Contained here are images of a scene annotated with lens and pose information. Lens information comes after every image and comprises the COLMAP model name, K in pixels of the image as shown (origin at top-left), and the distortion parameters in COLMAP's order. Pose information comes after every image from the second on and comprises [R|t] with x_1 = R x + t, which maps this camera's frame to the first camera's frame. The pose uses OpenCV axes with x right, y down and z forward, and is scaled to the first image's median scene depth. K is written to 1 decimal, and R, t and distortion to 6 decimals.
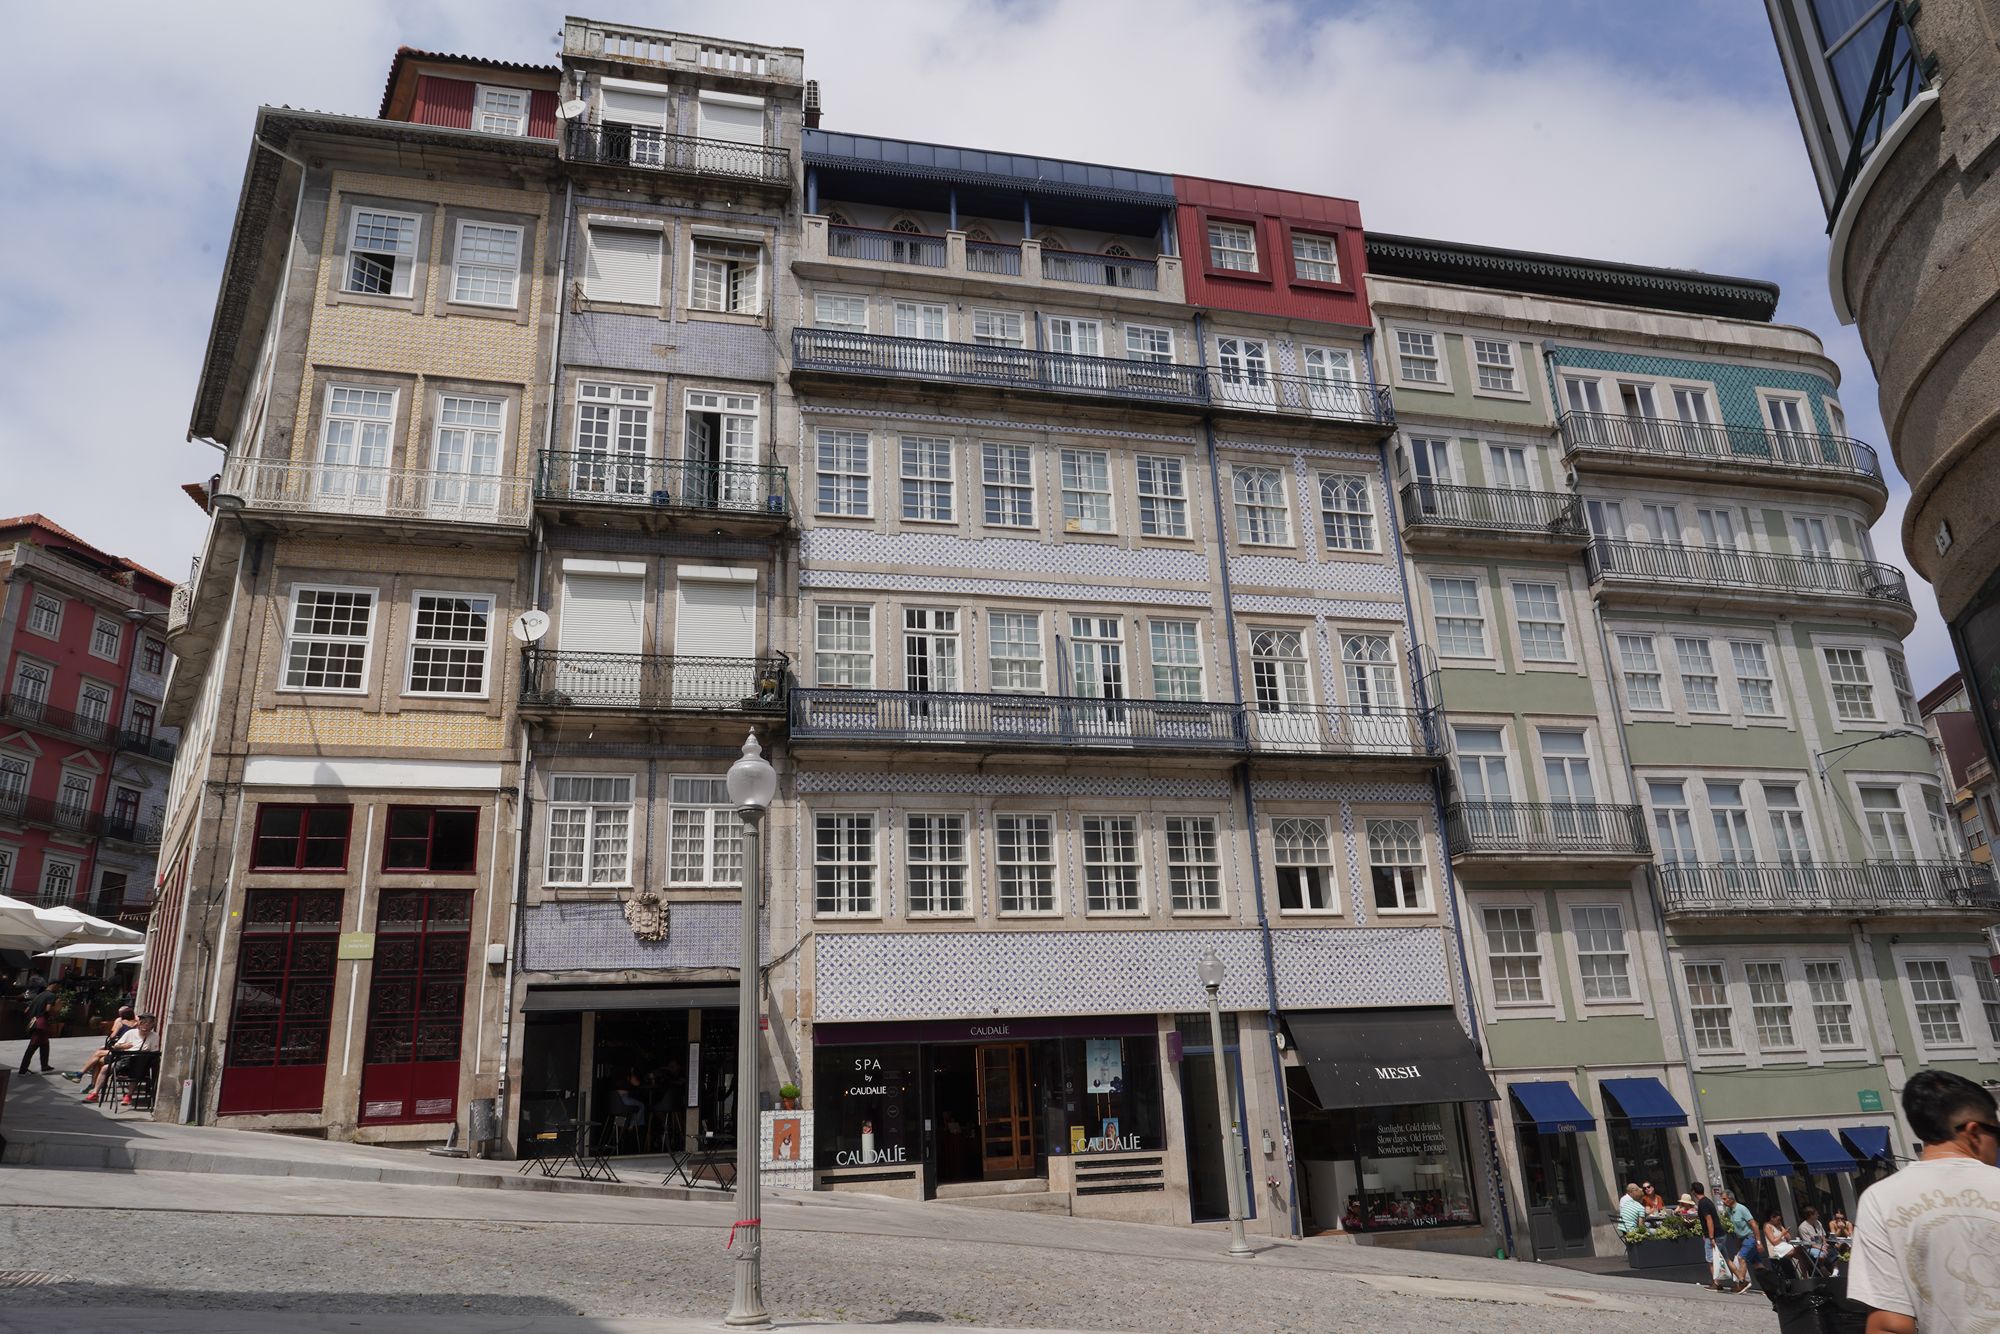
lens RADIAL K [[1326.2, 0, 995.5], [0, 1326.2, 664.6], [0, 0, 1]] dist [-0.020626, 0.022682]
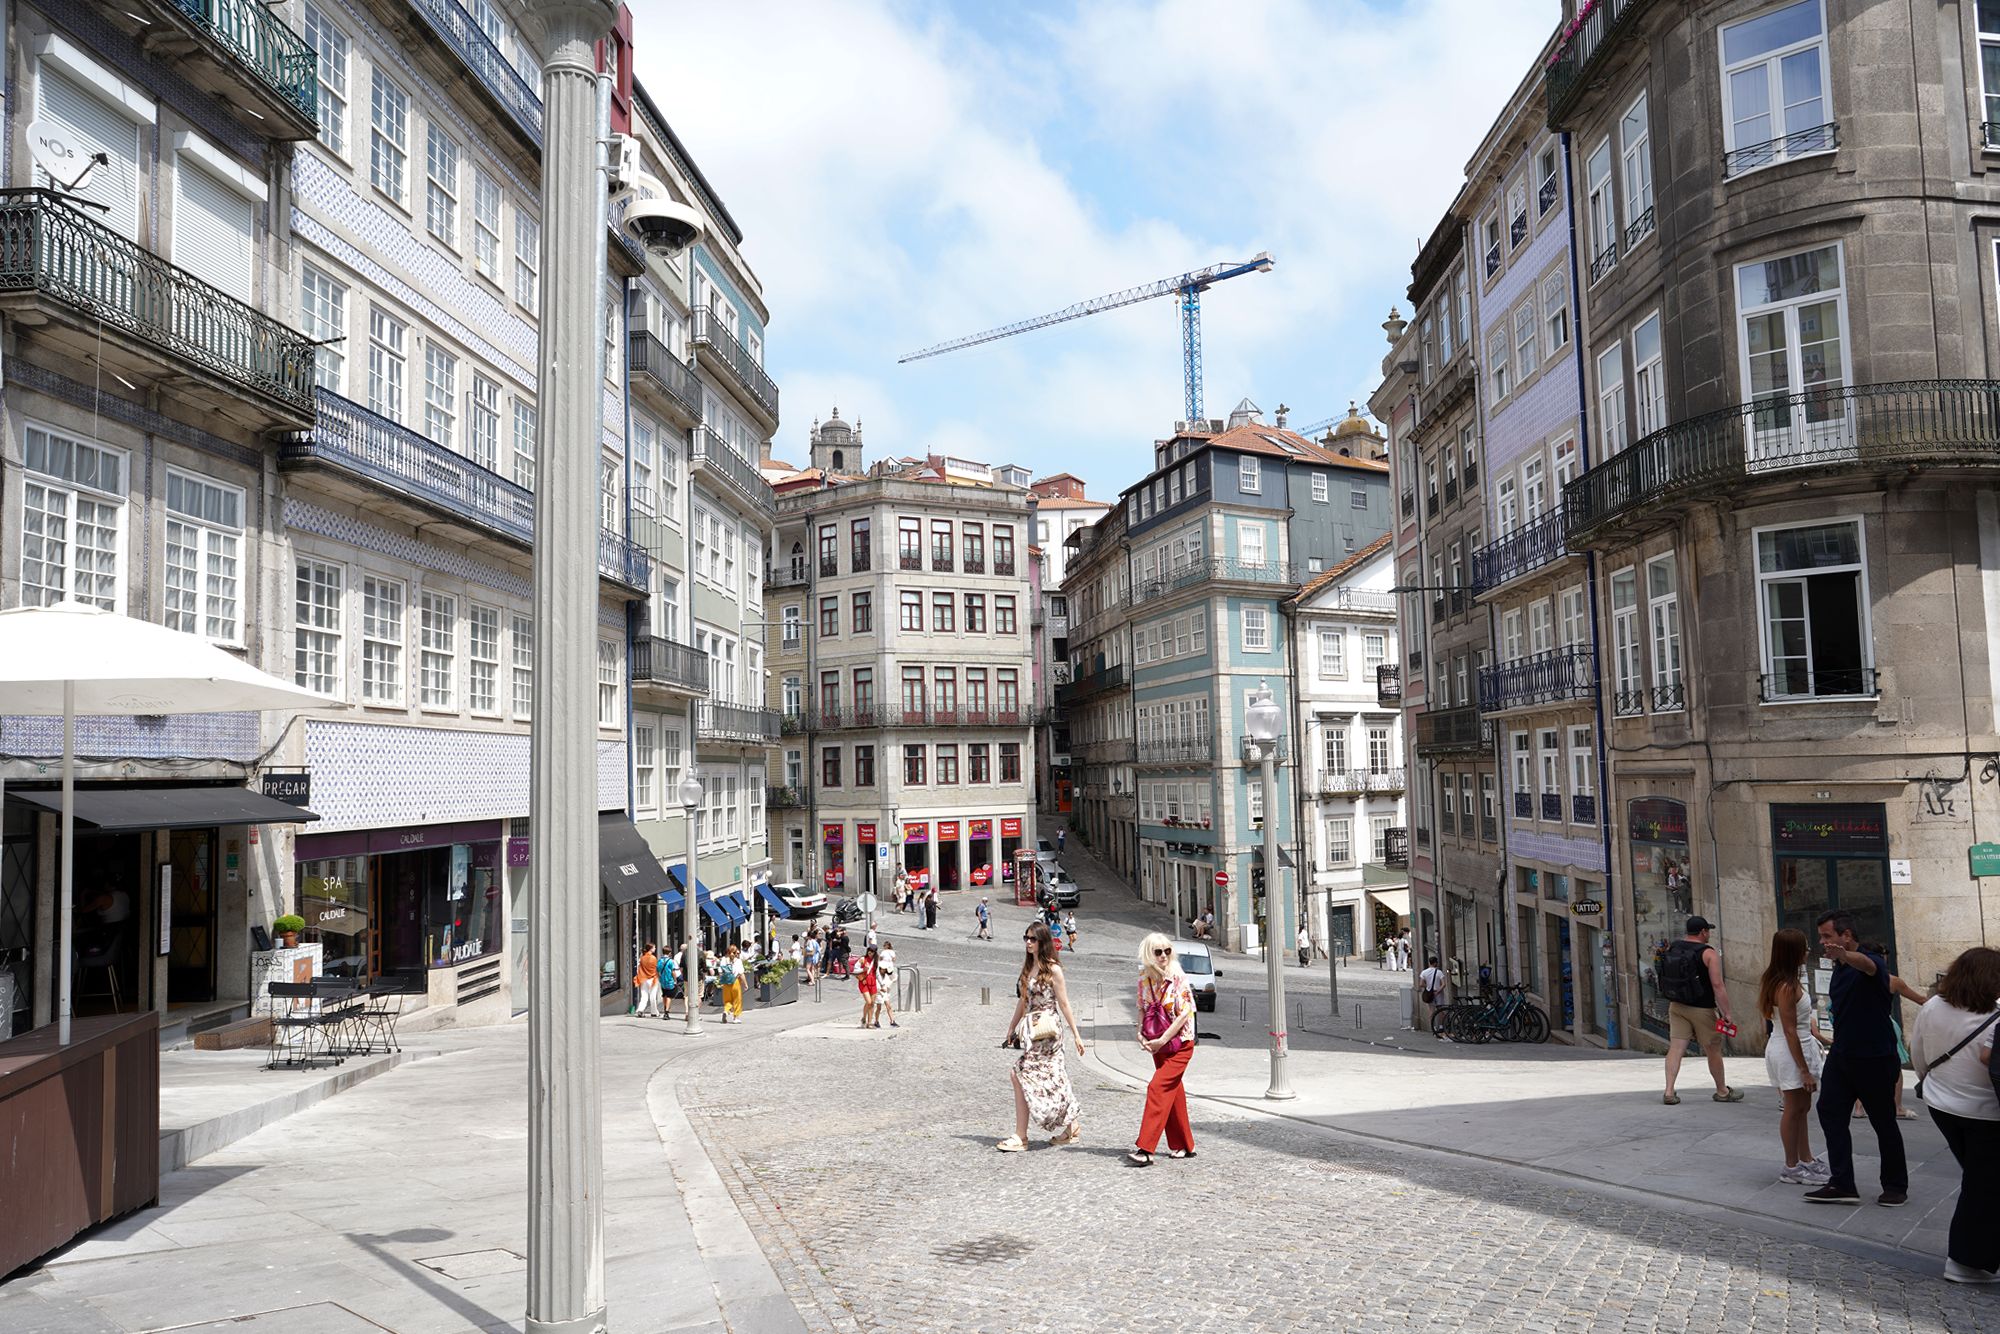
lens RADIAL K [[1326.2, 0, 1016.9], [0, 1326.2, 677.6], [0, 0, 1]] dist [-0.020626, 0.022682]
pose [[0.305520, 0.104890, 0.946391, -0.705478], [-0.288987, 0.957247, -0.012800, 0.069879], [-0.907273, -0.269584, 0.322770, 0.379831]]
